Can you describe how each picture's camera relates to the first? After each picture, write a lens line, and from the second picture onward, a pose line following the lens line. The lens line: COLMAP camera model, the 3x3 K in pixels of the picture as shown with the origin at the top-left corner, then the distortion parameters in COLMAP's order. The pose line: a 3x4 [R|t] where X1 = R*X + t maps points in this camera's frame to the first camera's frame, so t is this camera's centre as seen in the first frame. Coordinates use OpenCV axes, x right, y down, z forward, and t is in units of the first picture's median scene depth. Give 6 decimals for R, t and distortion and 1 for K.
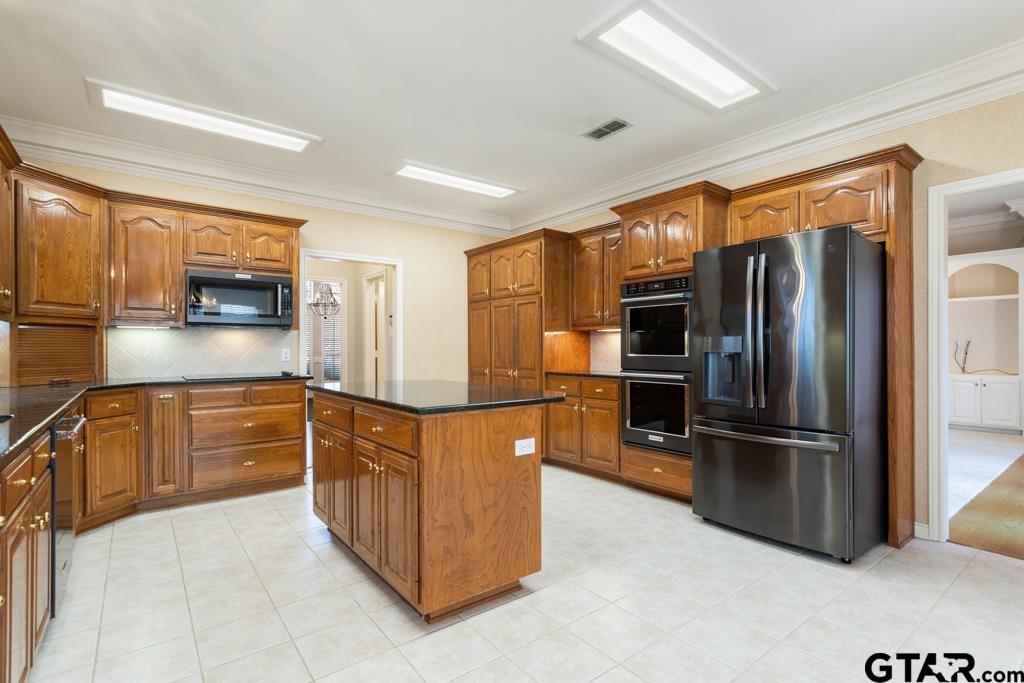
lens RADIAL K [[490.4, 0, 515.9], [0, 490.4, 348.6], [0, 0, 1]] dist [0.012435, 0.002096]
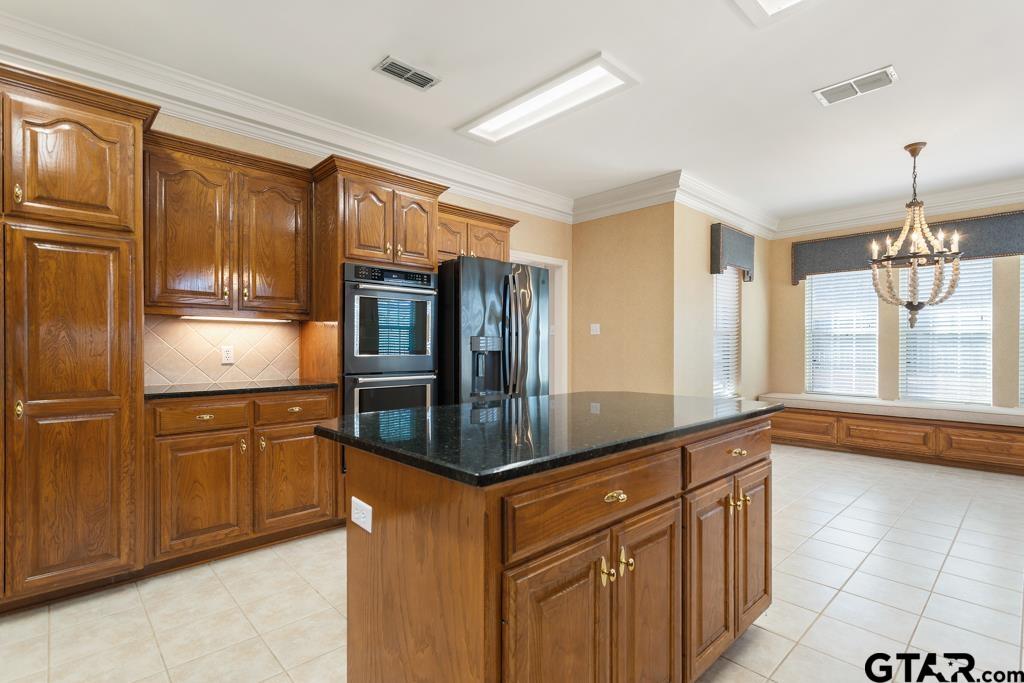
lens RADIAL K [[490.4, 0, 513.1], [0, 490.4, 344.8], [0, 0, 1]] dist [0.012435, 0.002096]
pose [[-0.088933, 0.002965, 0.996033, -0.554452], [-0.003050, 0.999990, -0.003250, -0.002208], [-0.996033, -0.003327, -0.088923, 0.791782]]
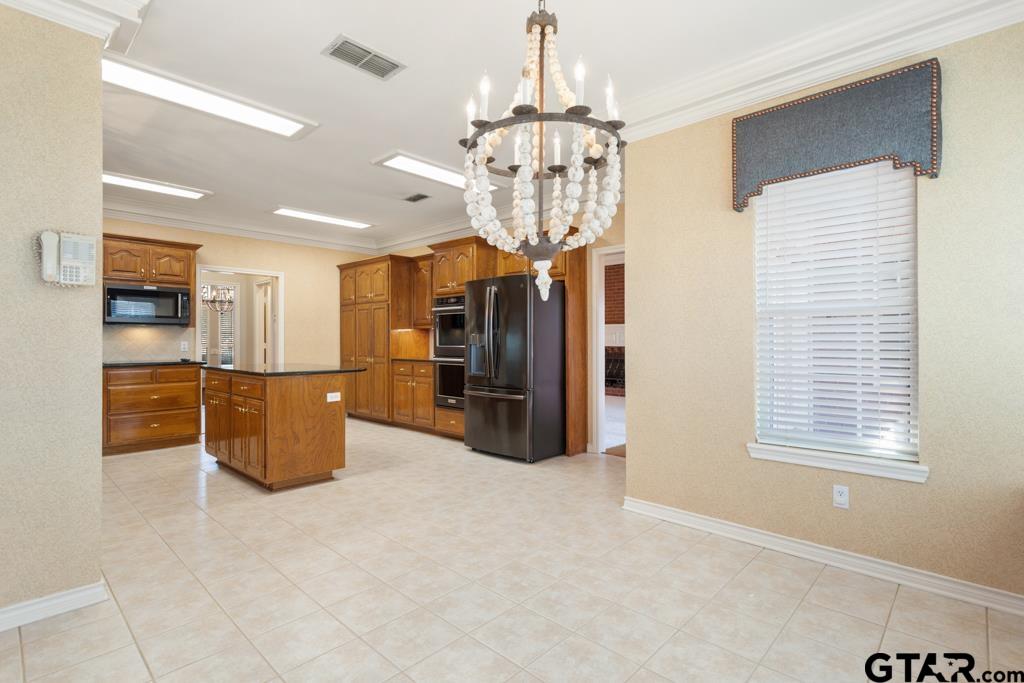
lens RADIAL K [[490.4, 0, 509.5], [0, 490.4, 338.9], [0, 0, 1]] dist [0.012435, 0.002096]
pose [[0.988555, 0.002070, 0.150845, 0.211542], [-0.001186, 0.999982, -0.005948, -0.000110], [-0.150855, 0.005701, 0.988539, -0.477575]]
